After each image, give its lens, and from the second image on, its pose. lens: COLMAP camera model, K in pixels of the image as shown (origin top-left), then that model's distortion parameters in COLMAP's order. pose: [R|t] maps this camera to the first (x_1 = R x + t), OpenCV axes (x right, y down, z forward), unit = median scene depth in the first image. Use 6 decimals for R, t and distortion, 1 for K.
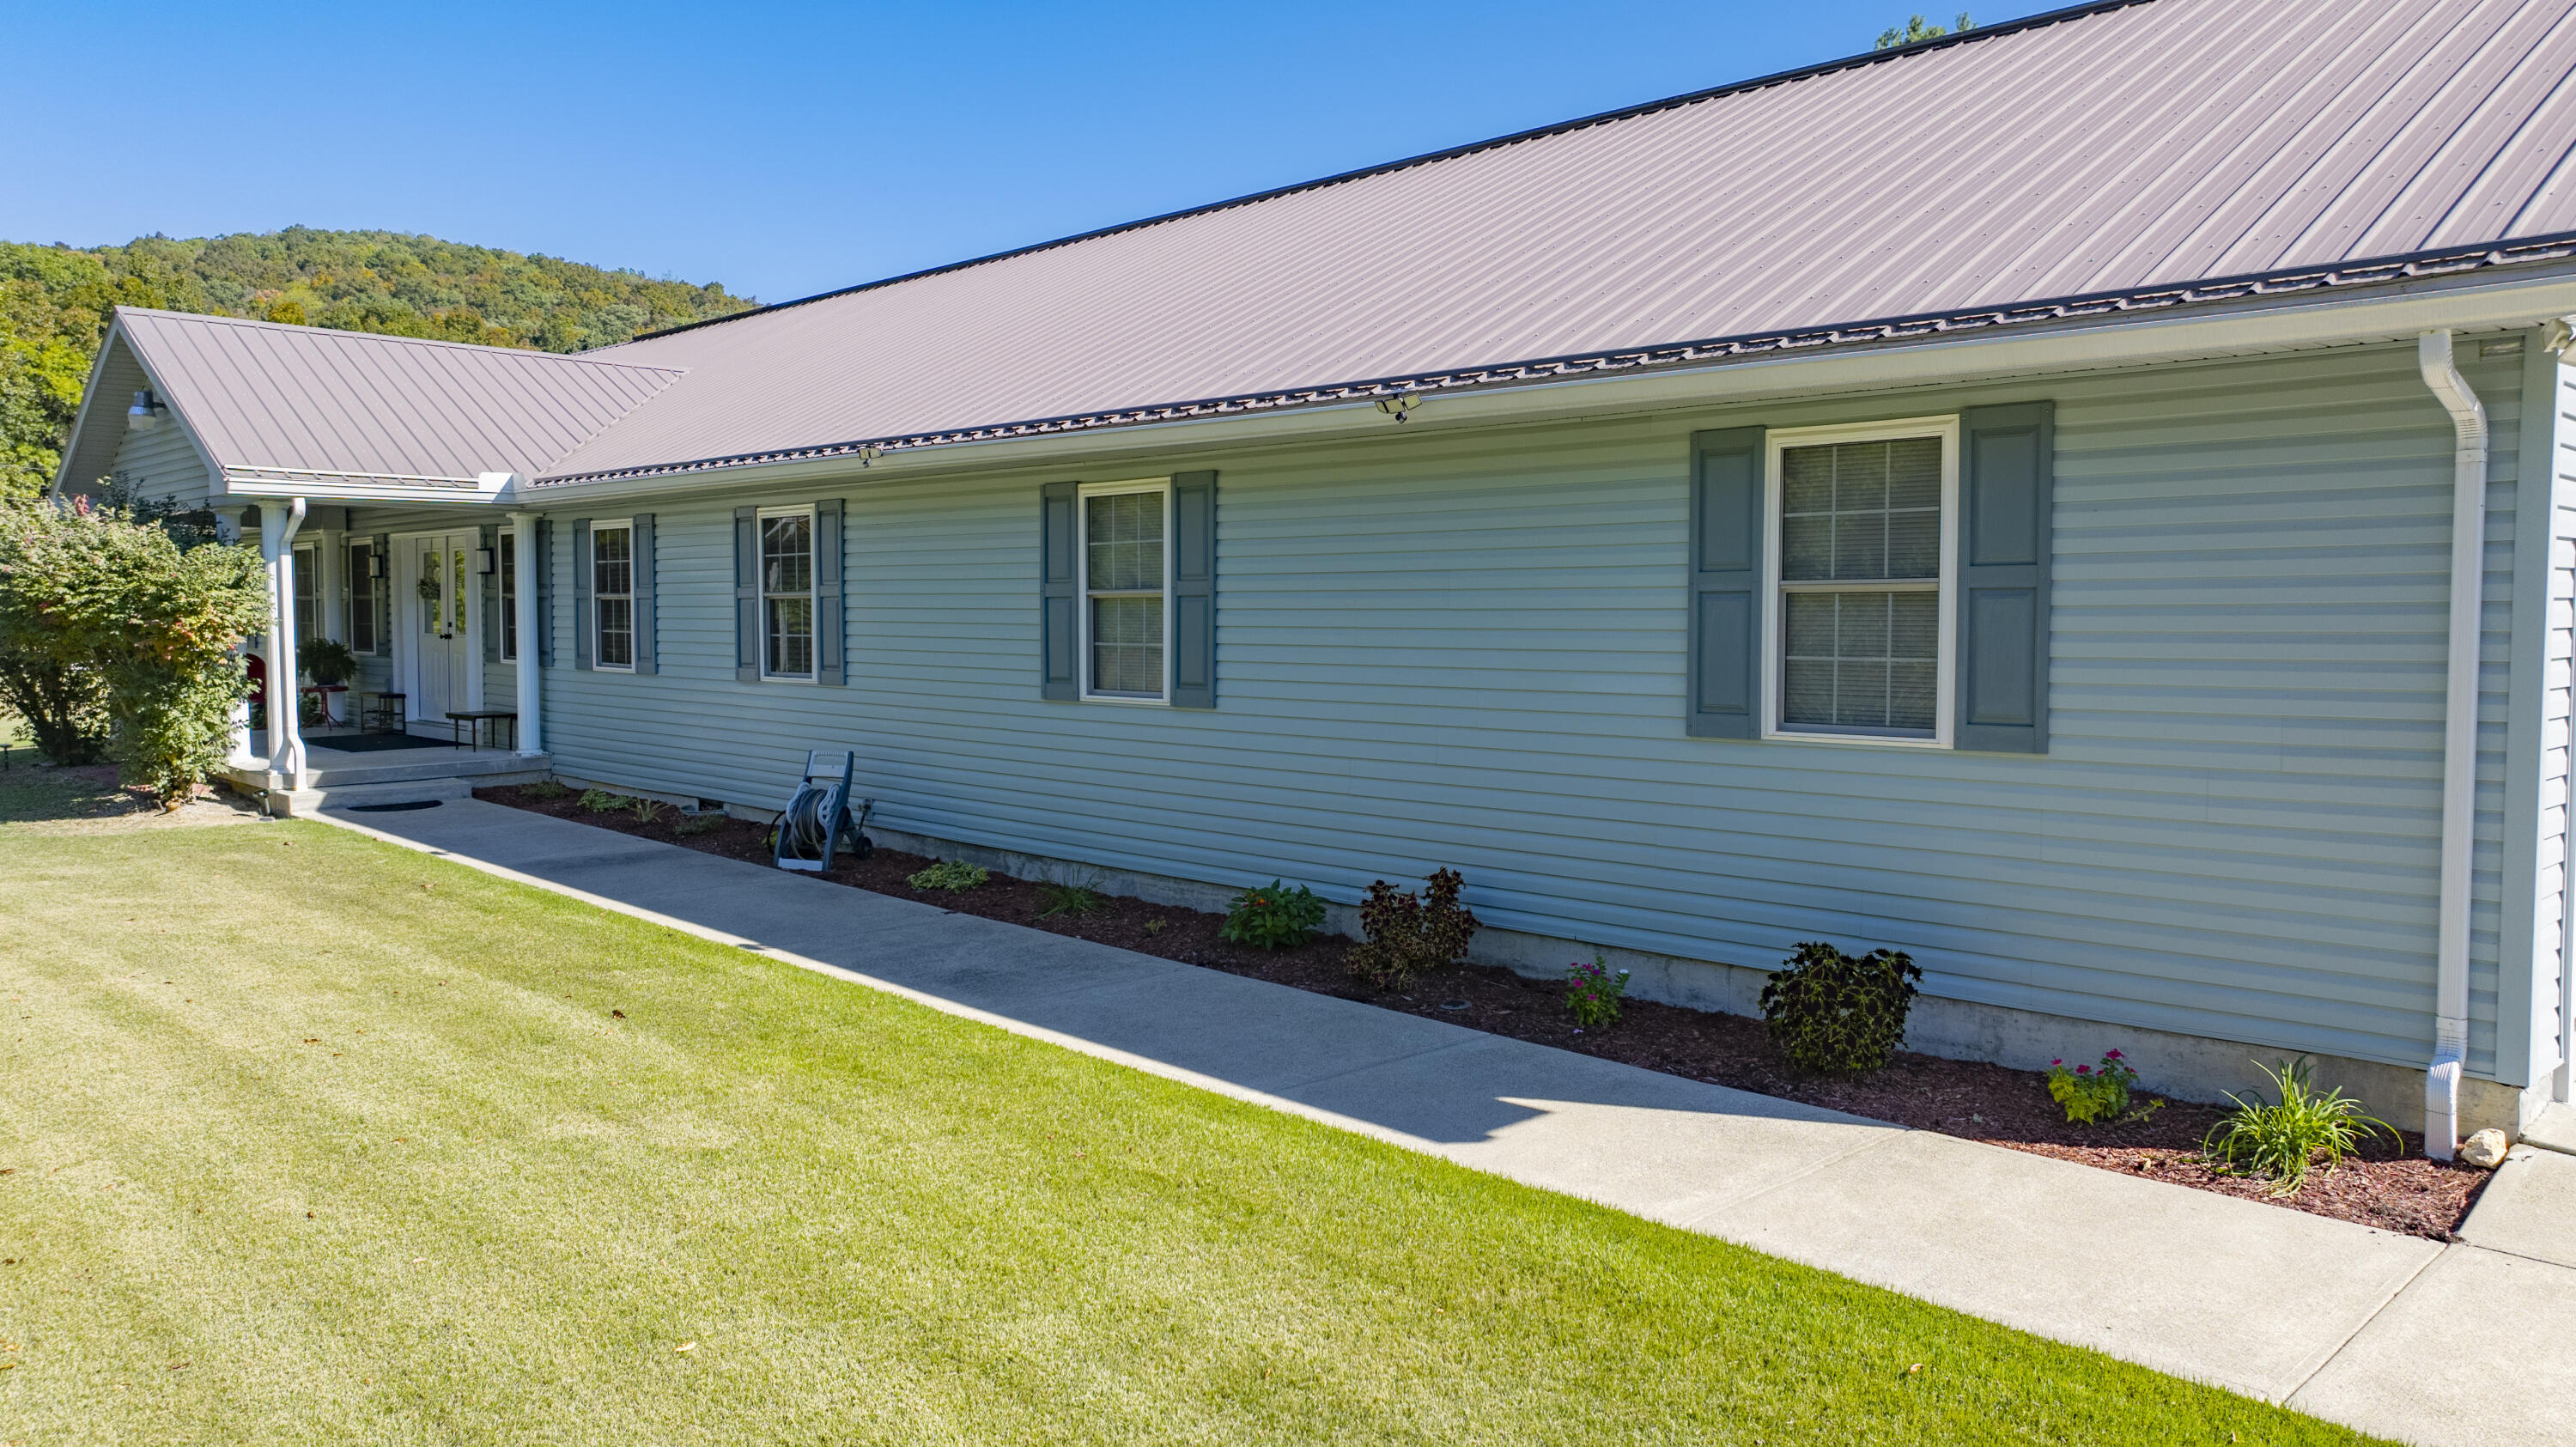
lens RADIAL K [[1813.4, 0, 1301.0], [0, 1813.4, 704.4], [0, 0, 1]] dist [-0.037101, 0.032507]
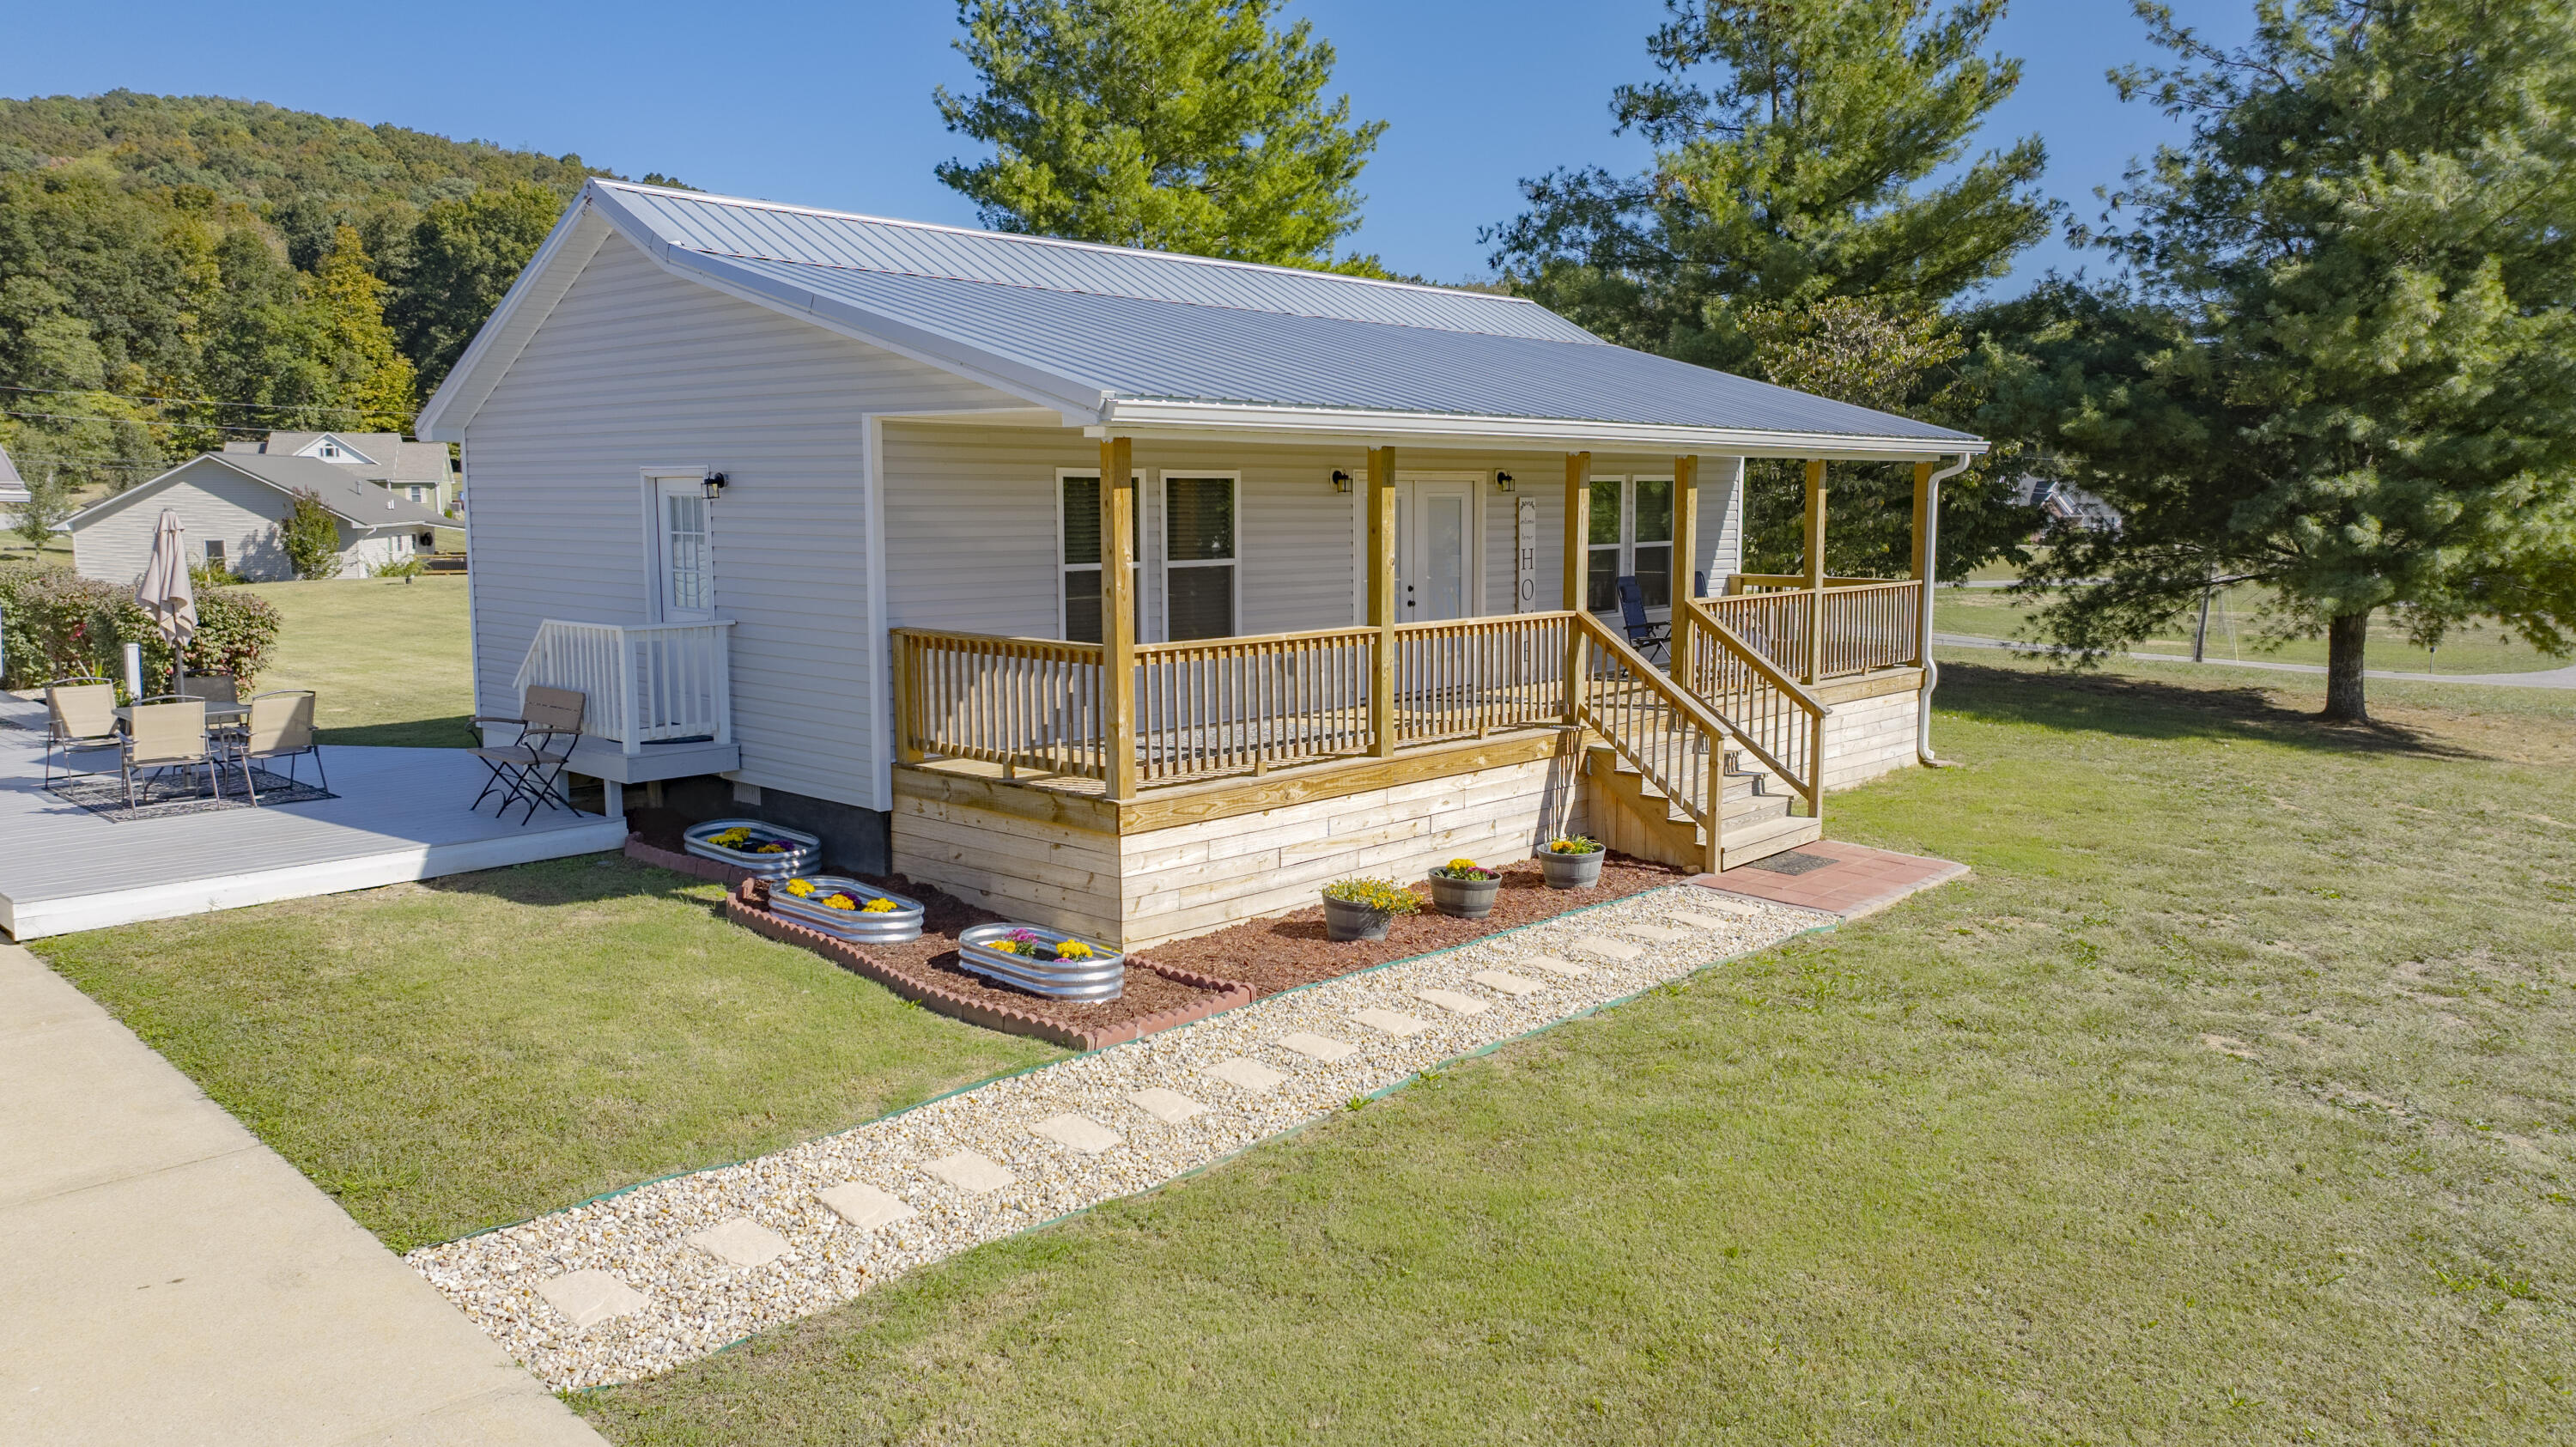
lens RADIAL K [[1813.4, 0, 1299.0], [0, 1813.4, 723.0], [0, 0, 1]] dist [-0.037101, 0.032507]
pose [[0.999440, -0.005510, 0.032994, 1.166974], [0.003034, 0.997207, 0.074628, -0.078967], [-0.033313, -0.074486, 0.996665, 0.346244]]
